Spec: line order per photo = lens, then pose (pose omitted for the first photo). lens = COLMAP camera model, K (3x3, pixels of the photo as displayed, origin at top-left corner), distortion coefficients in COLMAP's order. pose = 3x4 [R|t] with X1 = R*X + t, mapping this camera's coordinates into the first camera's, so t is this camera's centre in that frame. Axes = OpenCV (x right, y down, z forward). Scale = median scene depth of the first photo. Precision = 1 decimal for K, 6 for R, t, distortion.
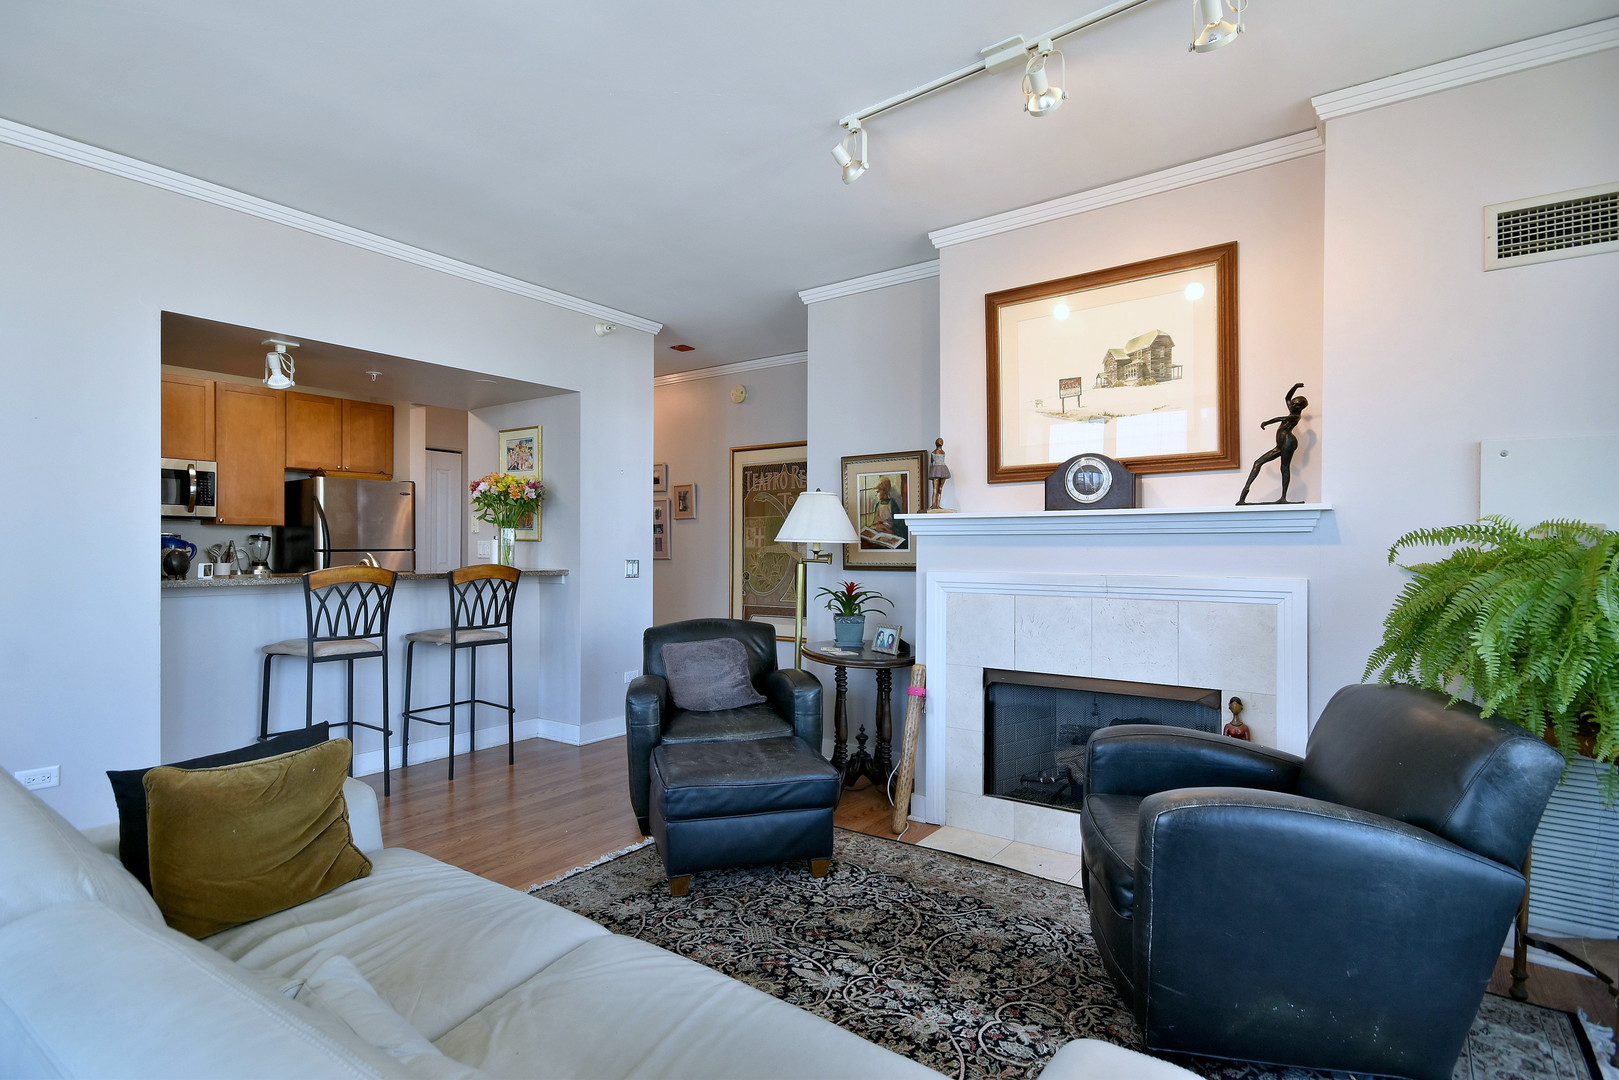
lens RADIAL K [[802.6, 0, 825.9], [0, 802.6, 550.3], [0, 0, 1]] dist [0.006825, -0.005114]
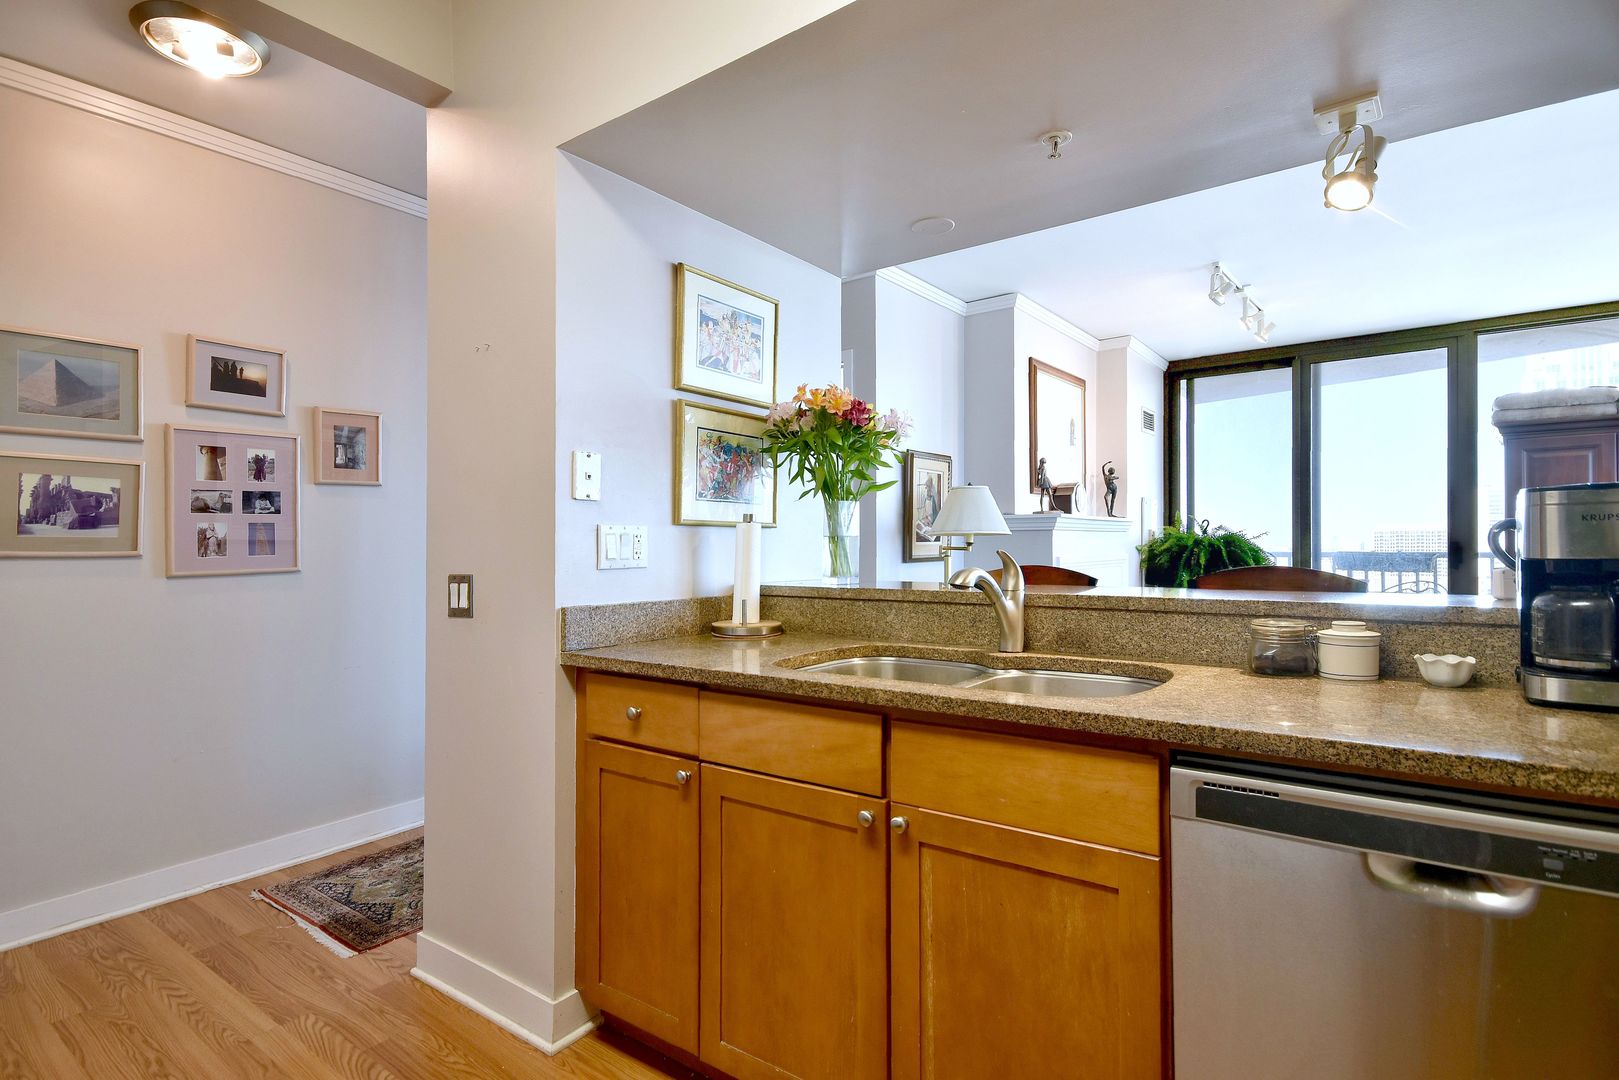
lens RADIAL K [[802.6, 0, 803.1], [0, 802.6, 536.9], [0, 0, 1]] dist [0.006825, -0.005114]
pose [[0.032370, 0.002498, 0.999473, -1.295475], [0.010965, 0.999936, -0.002854, -0.009018], [-0.999416, 0.011051, 0.032340, 1.466496]]
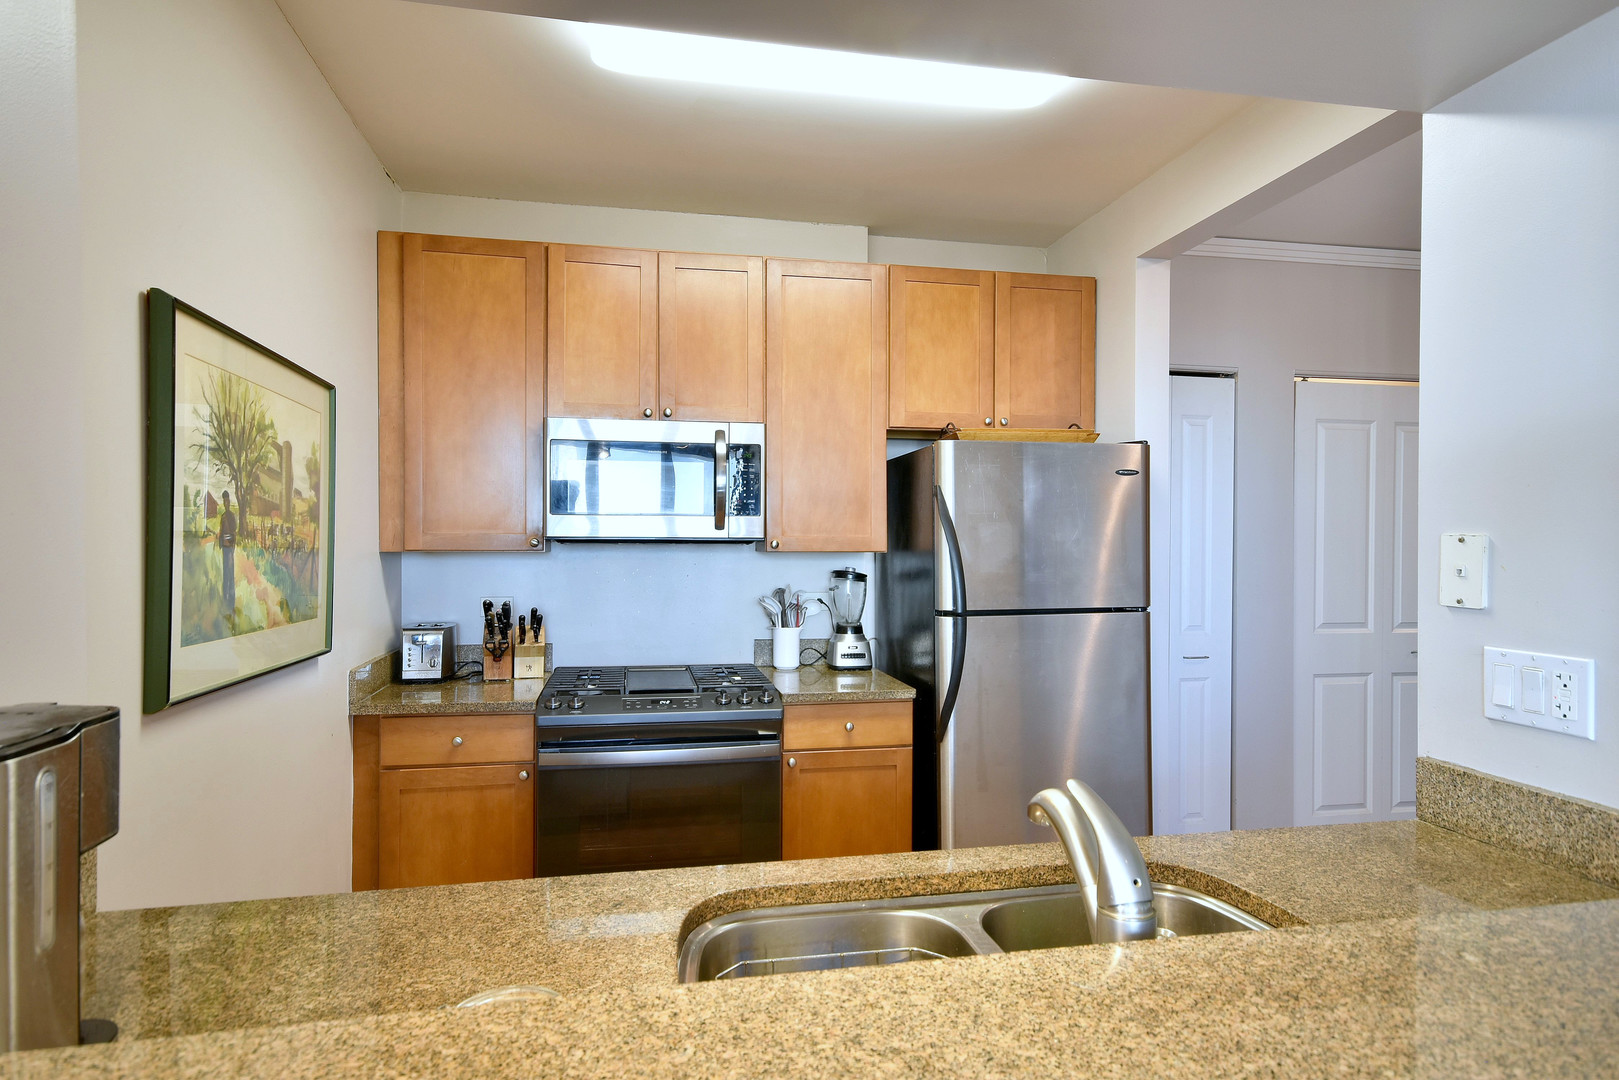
lens RADIAL K [[952.6, 0, 804.8], [0, 952.6, 542.8], [0, 0, 1]] dist [0.016637, 0.002593]
pose [[0.728203, 0.001068, -0.685361, -0.632259], [-0.002891, 0.999995, -0.001513, -0.068433], [0.685355, 0.003083, 0.728202, 1.089734]]
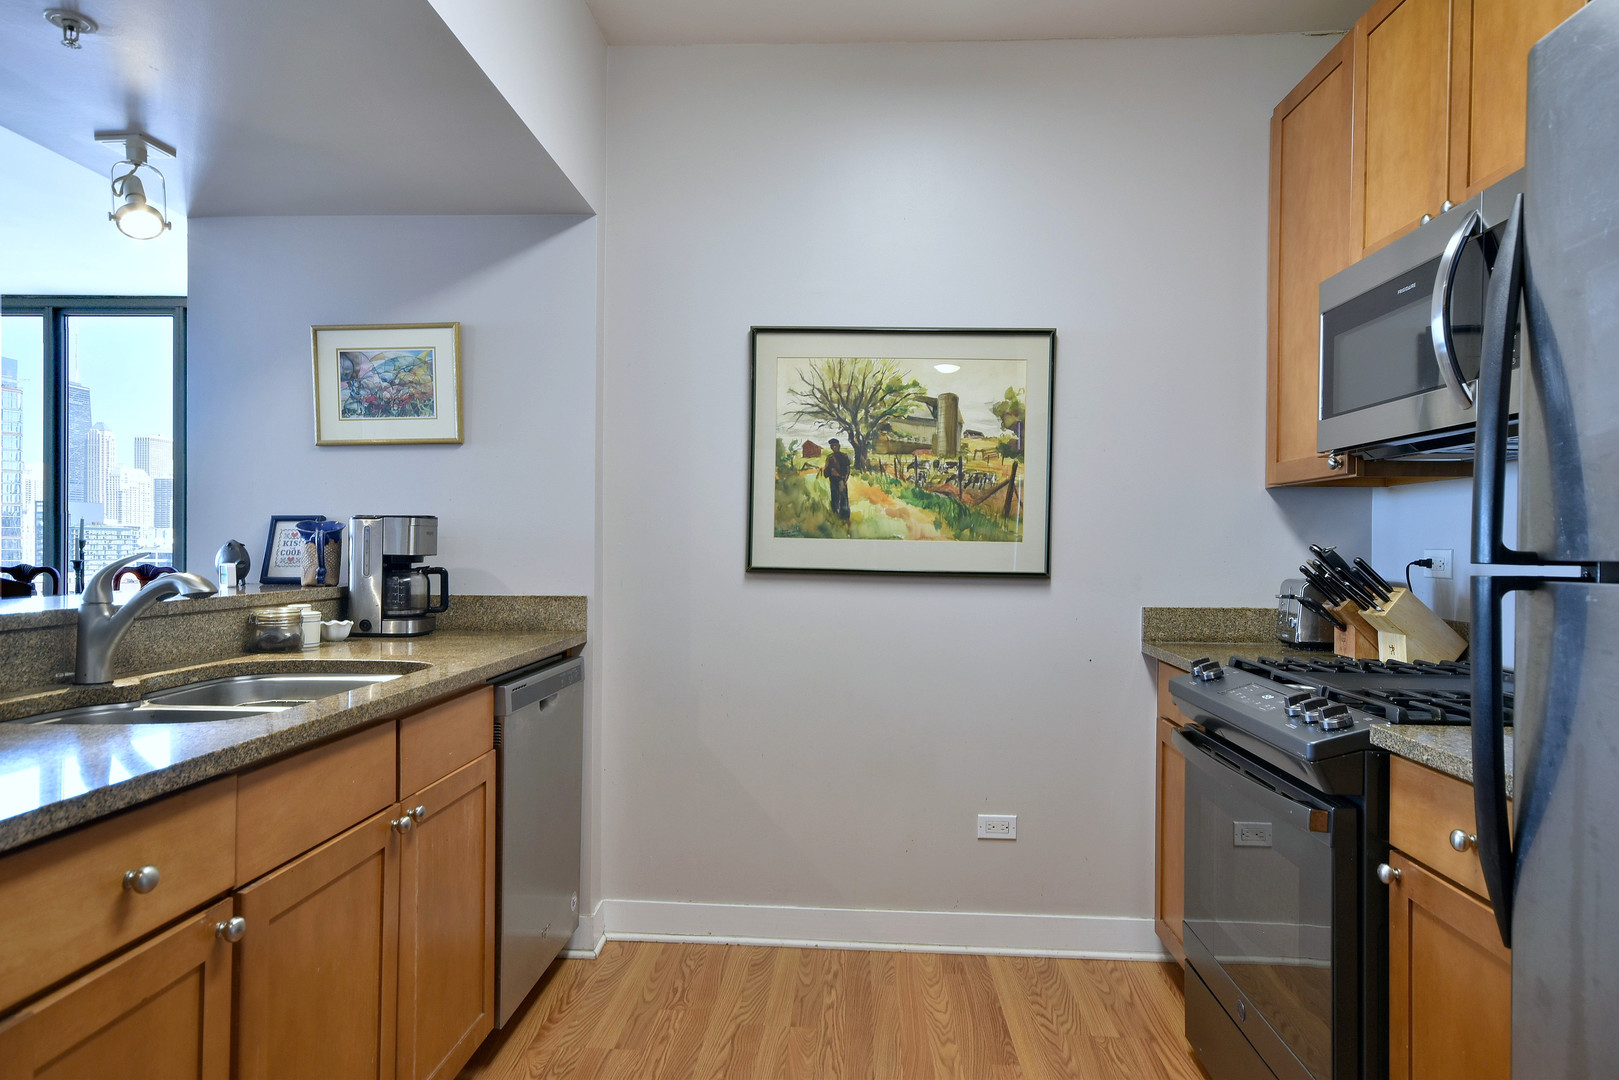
lens RADIAL K [[952.6, 0, 757.7], [0, 952.6, 549.6], [0, 0, 1]] dist [0.016637, 0.002593]
pose [[-0.844813, -0.012929, -0.534906, -0.766098], [-0.015351, 0.999882, 0.000077, -0.003012], [0.534842, 0.008277, -0.844912, 1.913558]]
